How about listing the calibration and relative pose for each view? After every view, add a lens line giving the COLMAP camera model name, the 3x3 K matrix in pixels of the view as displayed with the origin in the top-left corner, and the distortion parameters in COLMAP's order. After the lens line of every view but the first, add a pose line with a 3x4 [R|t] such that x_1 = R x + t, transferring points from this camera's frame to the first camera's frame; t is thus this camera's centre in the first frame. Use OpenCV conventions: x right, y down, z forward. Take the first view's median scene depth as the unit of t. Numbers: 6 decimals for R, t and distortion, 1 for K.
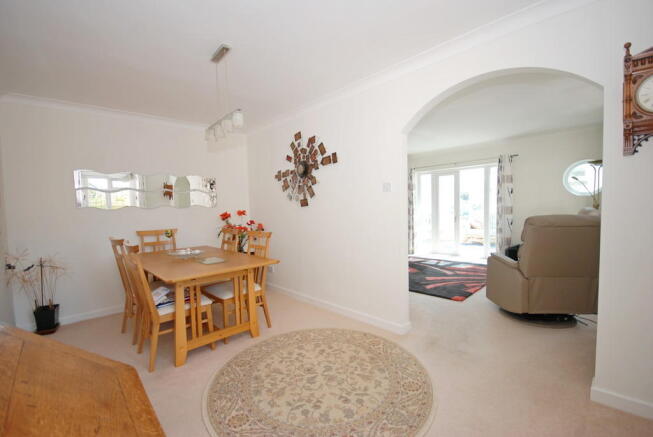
lens RADIAL K [[289.3, 0, 327.3], [0, 289.3, 217.6], [0, 0, 1]] dist [-0.002509, -0.000211]
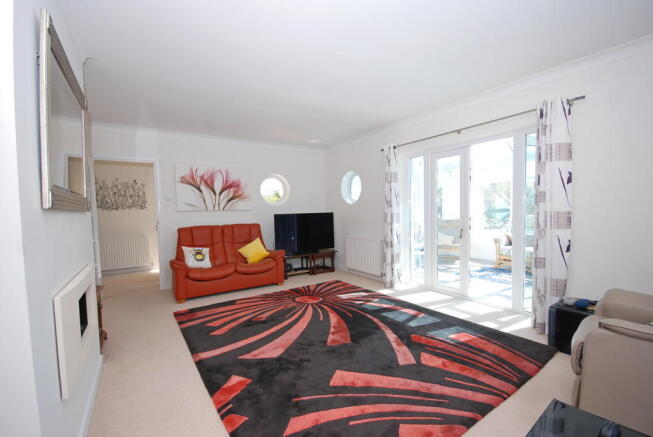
lens RADIAL K [[289.3, 0, 326.0], [0, 289.3, 216.5], [0, 0, 1]] dist [-0.002509, -0.000211]
pose [[0.980952, 0.007199, -0.194115, 0.348862], [-0.007672, 0.999969, -0.001685, -0.026982], [0.194097, 0.003143, 0.980977, 0.476613]]
